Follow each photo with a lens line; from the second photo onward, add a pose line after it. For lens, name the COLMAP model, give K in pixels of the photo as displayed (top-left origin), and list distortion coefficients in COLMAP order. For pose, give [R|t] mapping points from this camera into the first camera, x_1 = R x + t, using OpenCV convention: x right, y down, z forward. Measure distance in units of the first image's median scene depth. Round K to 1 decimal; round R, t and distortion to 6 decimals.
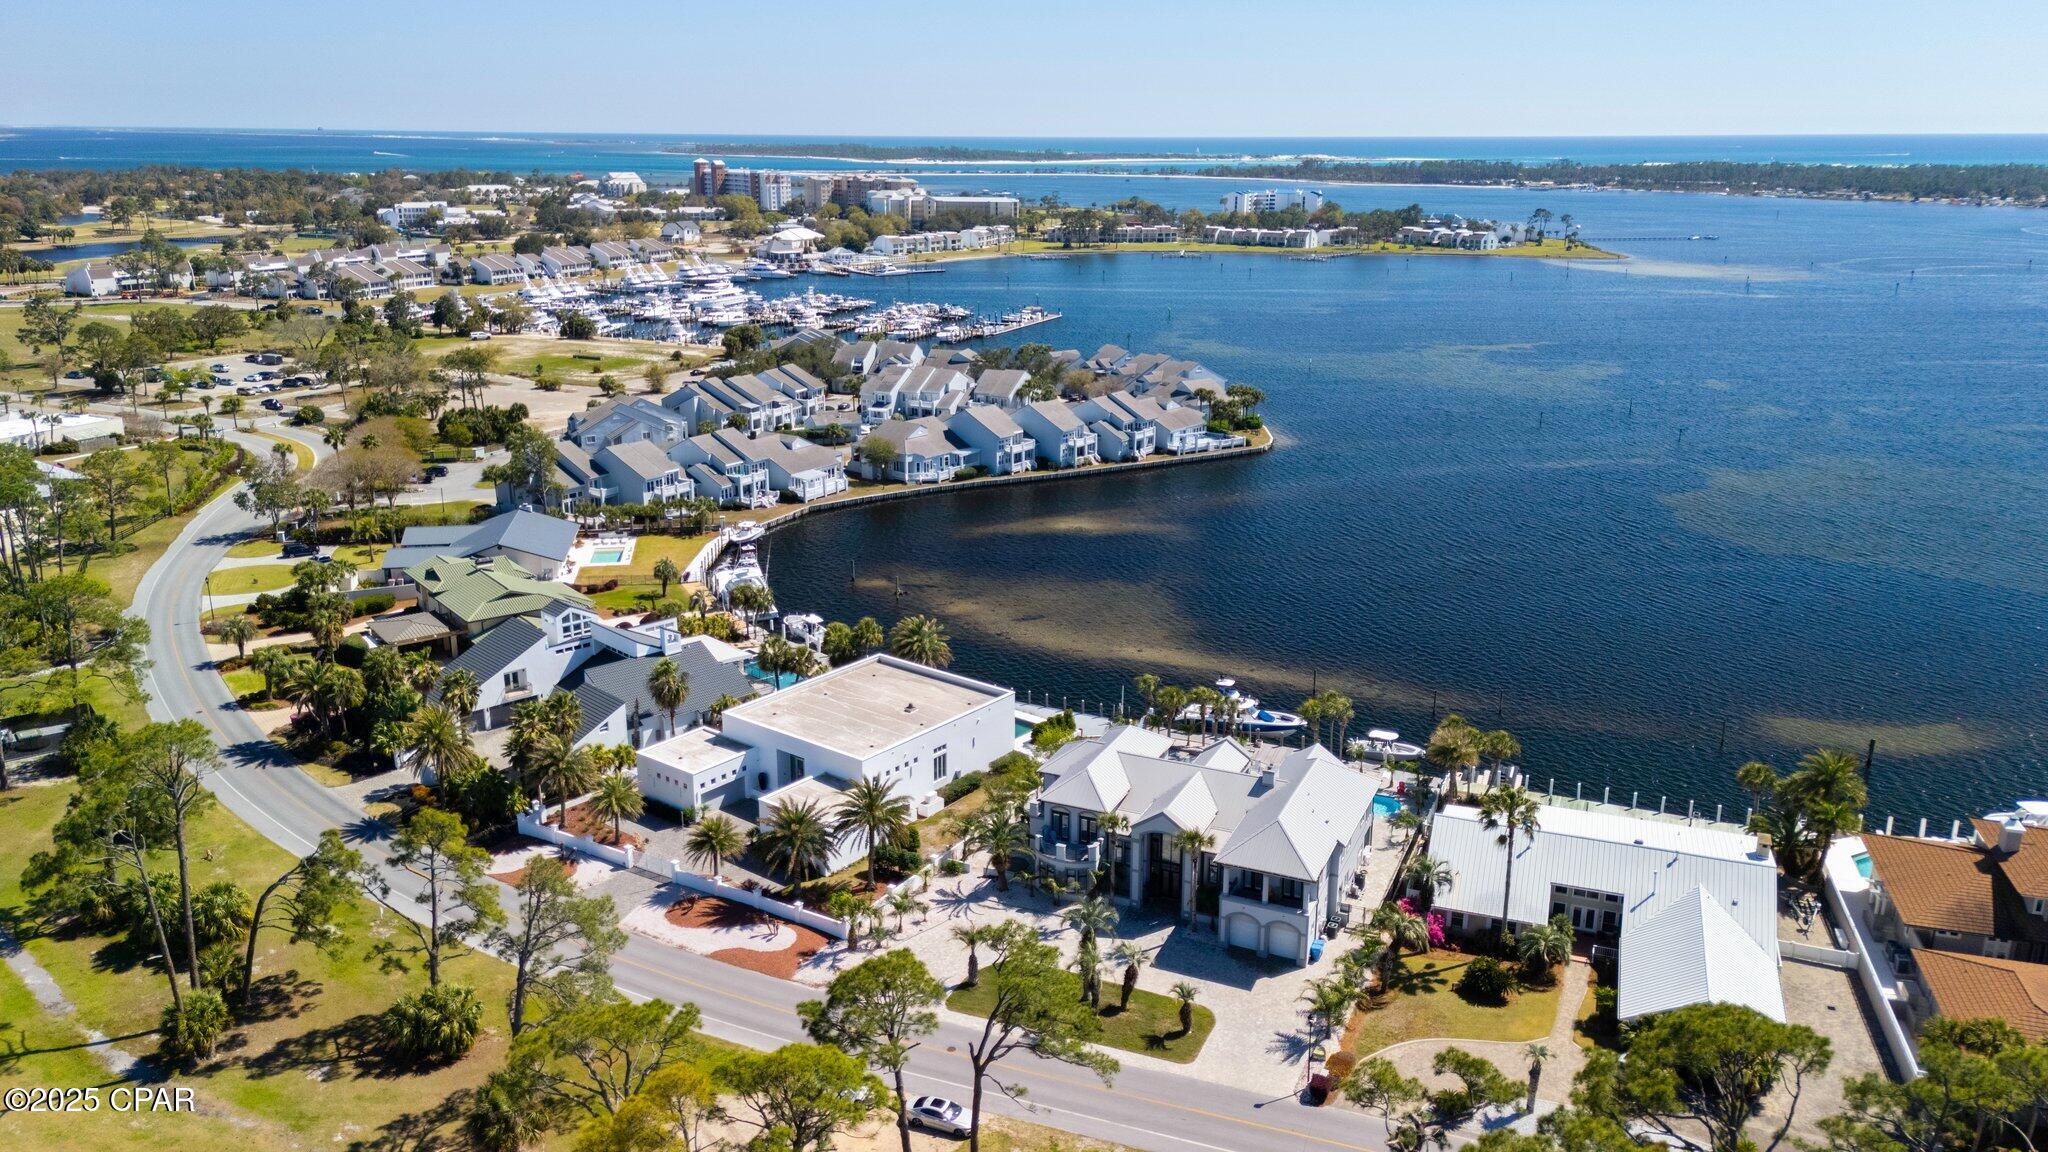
lens RADIAL K [[1489.7, 0, 1013.5], [0, 1489.7, 579.6], [0, 0, 1]] dist [0.105522, -0.118933]
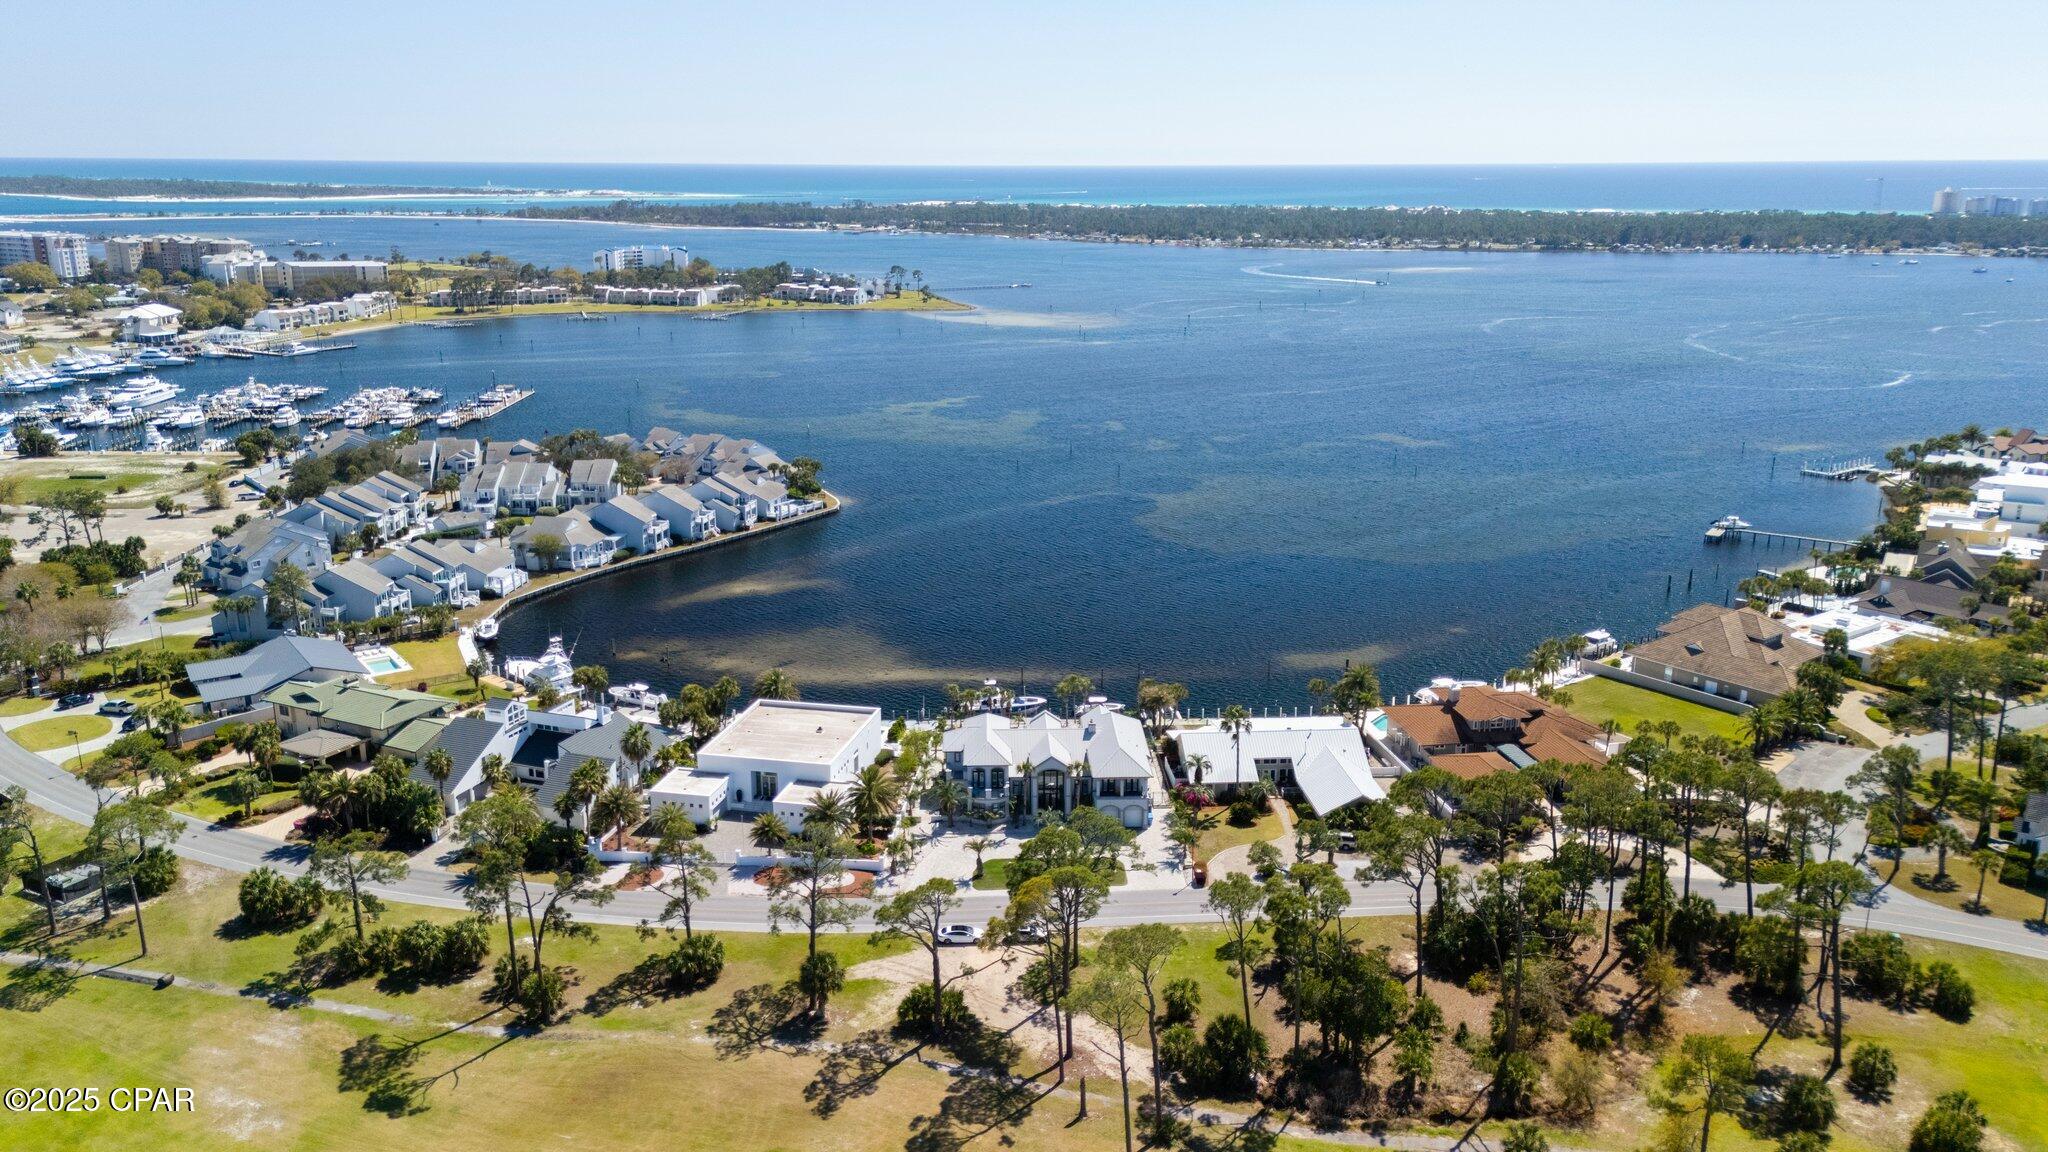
lens RADIAL K [[1489.7, 0, 1013.5], [0, 1489.7, 579.6], [0, 0, 1]] dist [0.105522, -0.118933]
pose [[0.901259, -0.118090, 0.416878, -0.225072], [0.126534, 0.991934, 0.007430, -0.020441], [-0.414393, 0.046053, 0.908932, -0.179831]]
